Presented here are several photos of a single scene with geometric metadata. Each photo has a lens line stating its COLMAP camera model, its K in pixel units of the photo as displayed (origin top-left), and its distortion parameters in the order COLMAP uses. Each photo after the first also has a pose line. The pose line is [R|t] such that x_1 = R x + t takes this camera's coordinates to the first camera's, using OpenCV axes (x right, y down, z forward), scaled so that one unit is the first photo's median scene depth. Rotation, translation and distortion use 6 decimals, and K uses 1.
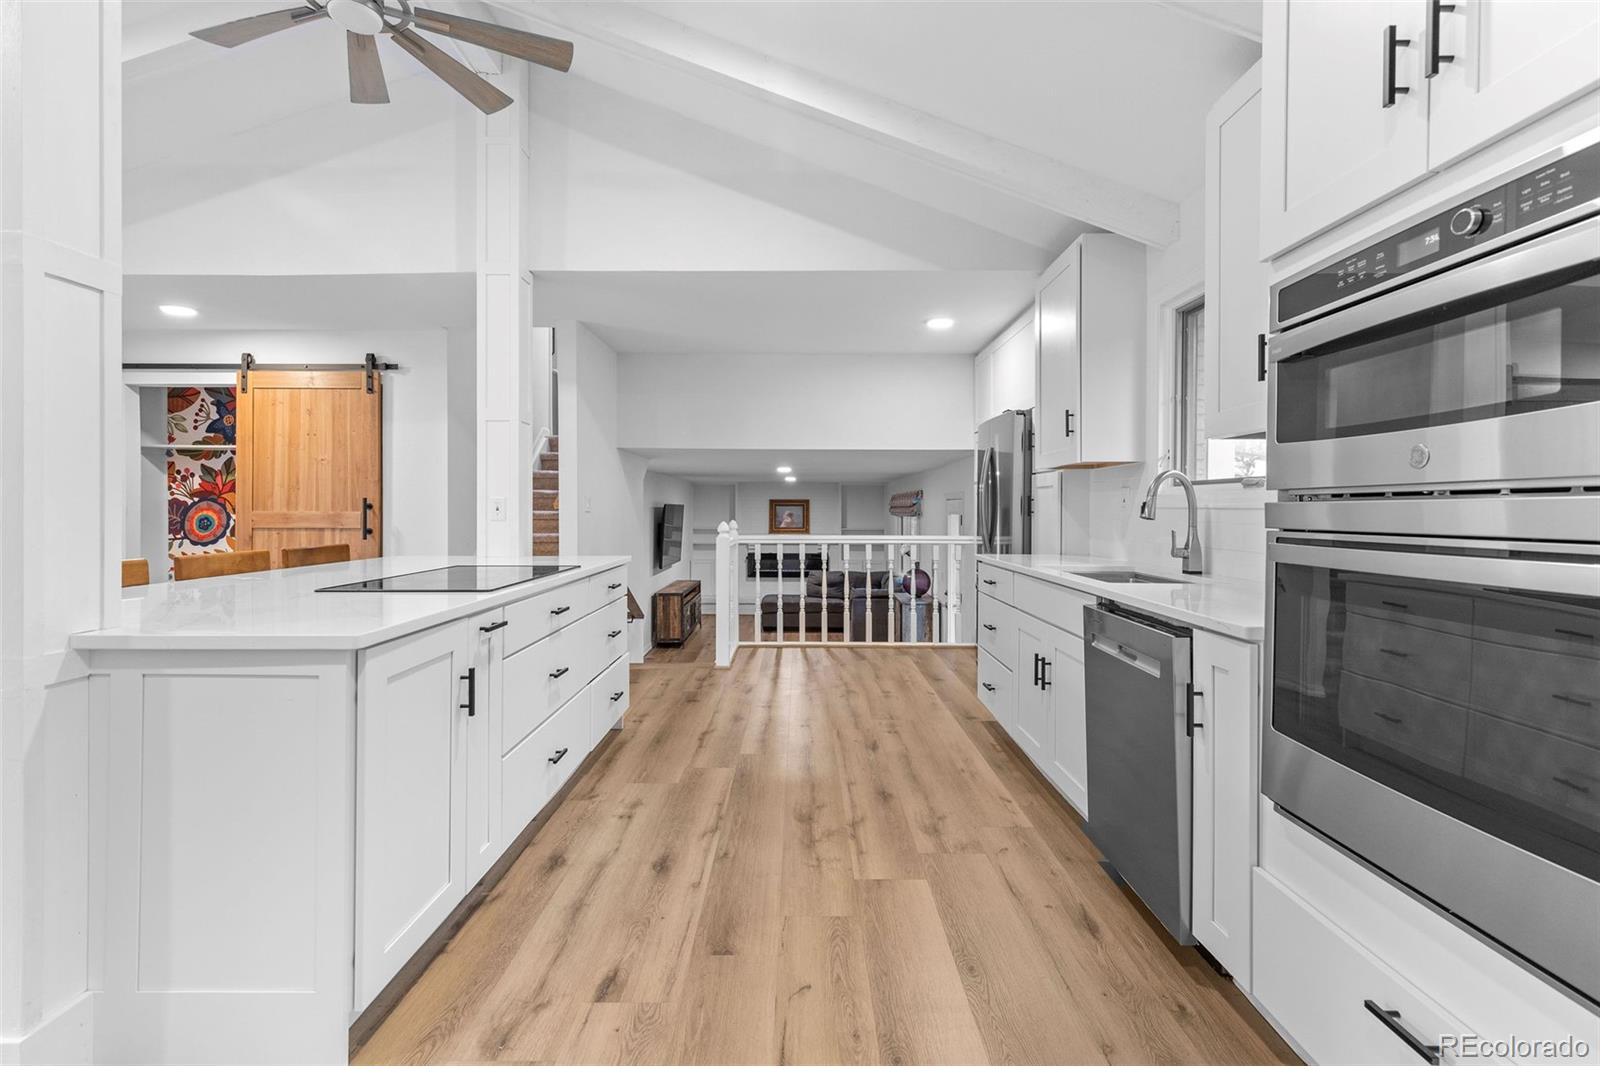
lens RADIAL K [[718.6, 0, 801.7], [0, 718.6, 506.7], [0, 0, 1]] dist [0.007454, -0.000168]
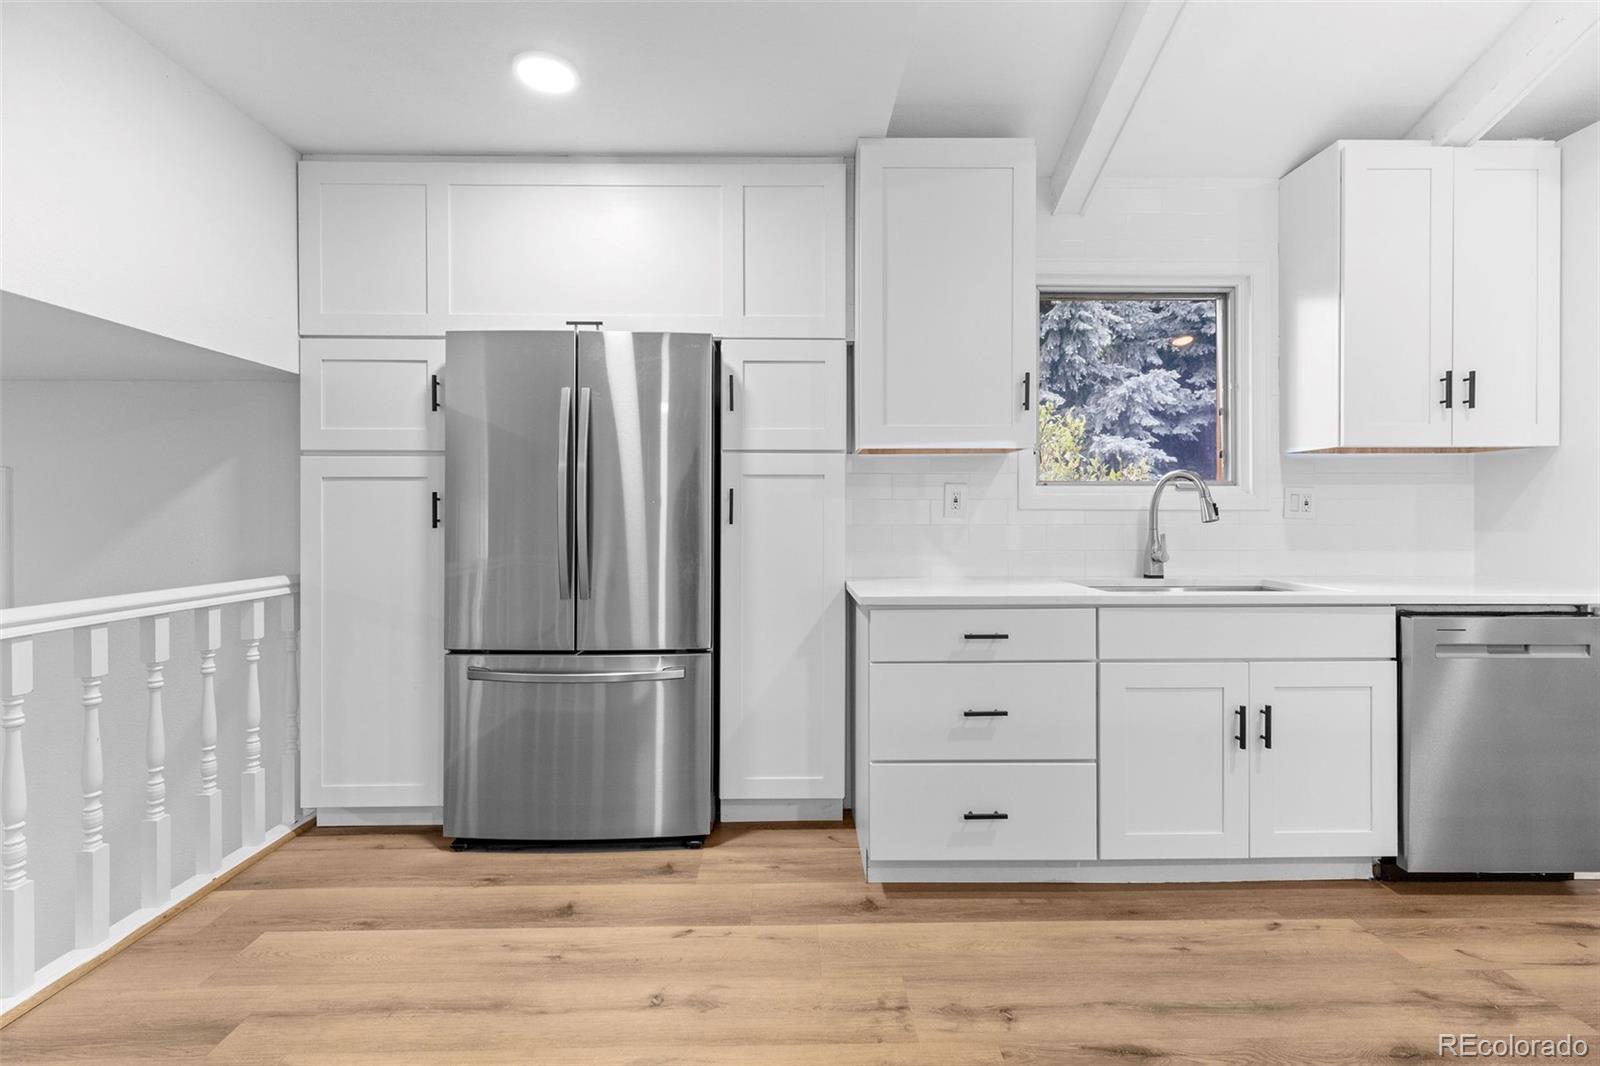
lens RADIAL K [[718.6, 0, 796.2], [0, 718.6, 517.7], [0, 0, 1]] dist [0.007454, -0.000168]
pose [[-0.020043, -0.006284, 0.999779, -0.348926], [0.000082, 0.999980, 0.006287, 0.004624], [-0.999799, 0.000207, -0.020042, 1.267874]]
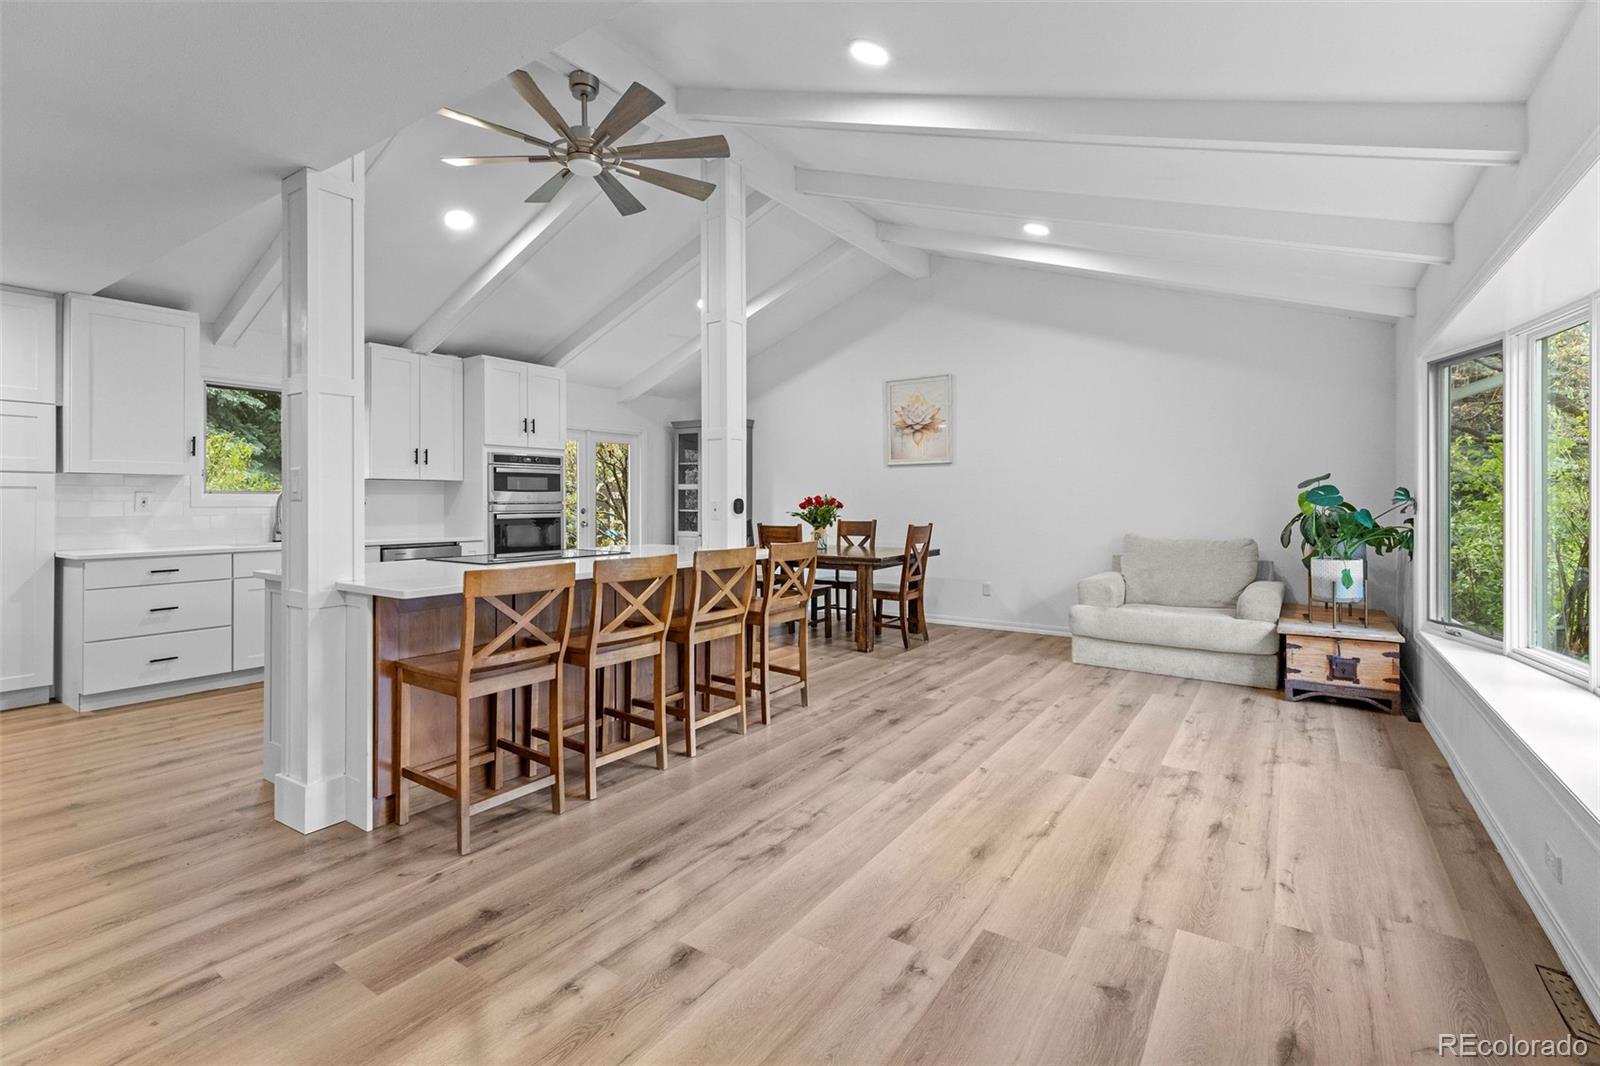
lens RADIAL K [[718.6, 0, 798.0], [0, 718.6, 499.2], [0, 0, 1]] dist [0.007454, -0.000168]
pose [[-0.824688, -0.000457, 0.565588, -1.389709], [-0.001849, 0.999997, -0.001889, -0.014483], [-0.565585, -0.002604, -0.824686, 1.513399]]
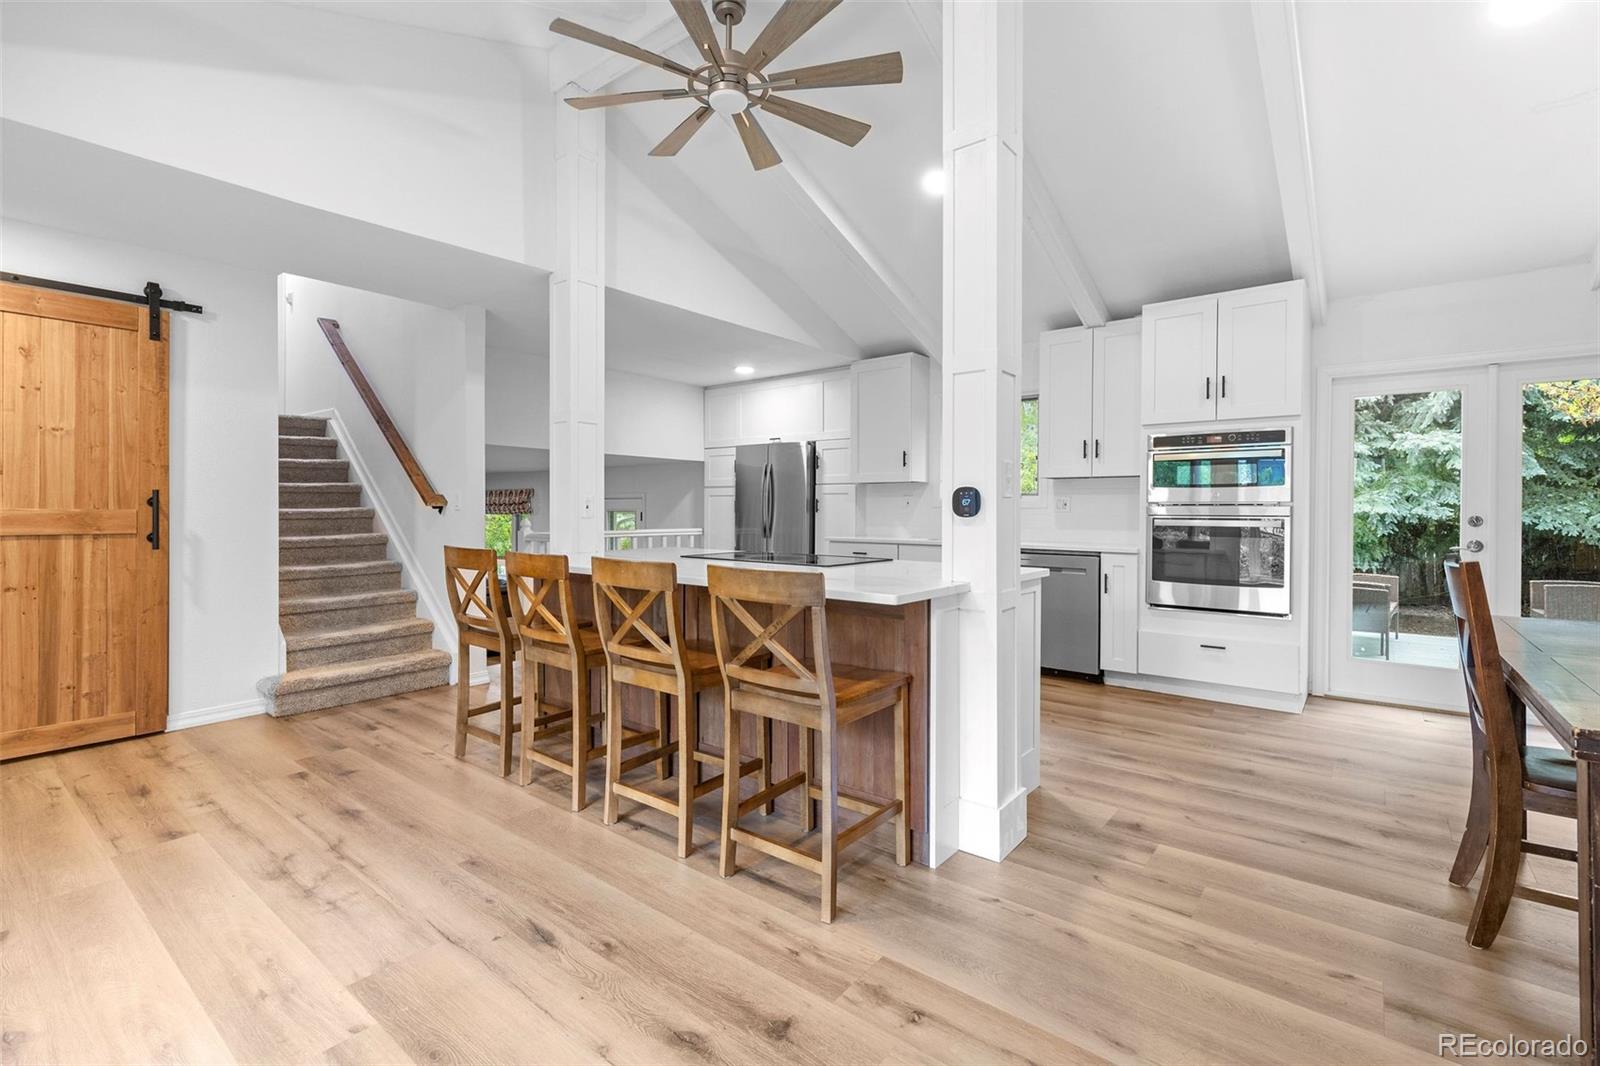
lens RADIAL K [[718.6, 0, 799.5], [0, 718.6, 514.3], [0, 0, 1]] dist [0.007454, -0.000168]
pose [[0.624799, -0.004625, 0.780772, -1.170427], [-0.004549, 0.999944, 0.009563, 0.002924], [-0.780772, -0.009527, 0.624743, 0.113281]]
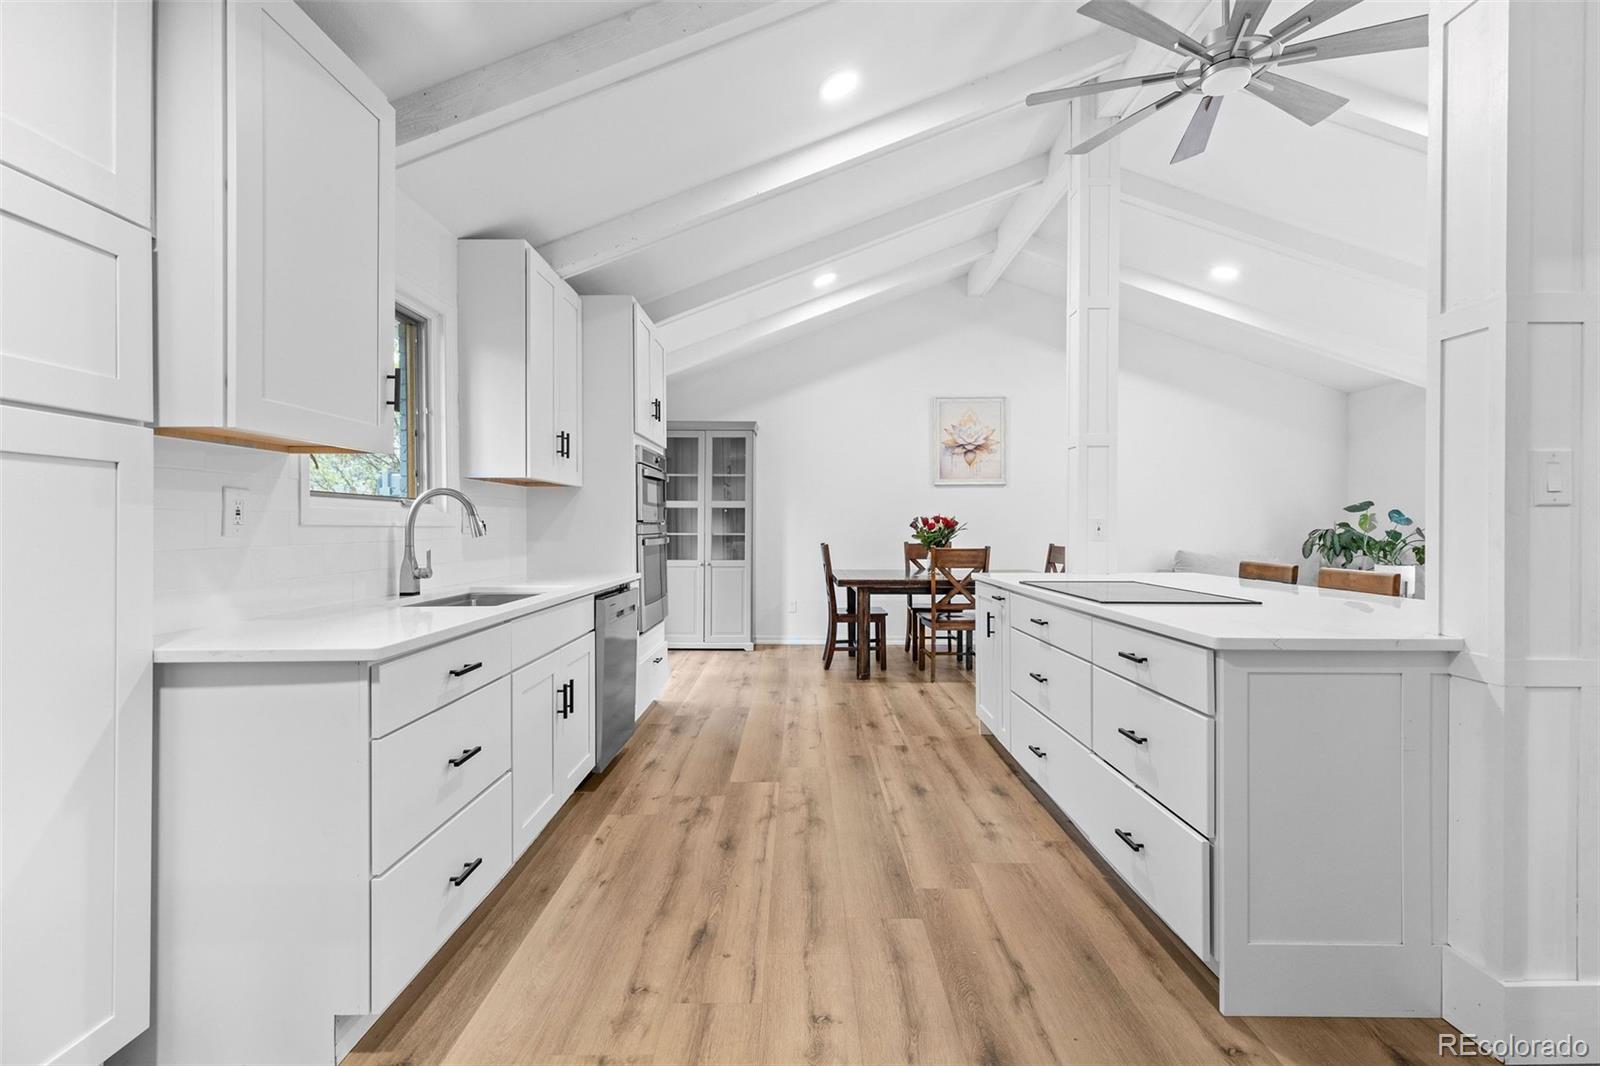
lens RADIAL K [[718.6, 0, 802.7], [0, 718.6, 526.8], [0, 0, 1]] dist [0.007454, -0.000168]
pose [[-0.999995, -0.002309, -0.002349, 0.020686], [-0.002310, 0.999997, 0.000415, 0.000422], [0.002348, 0.000420, -0.999997, 1.655088]]
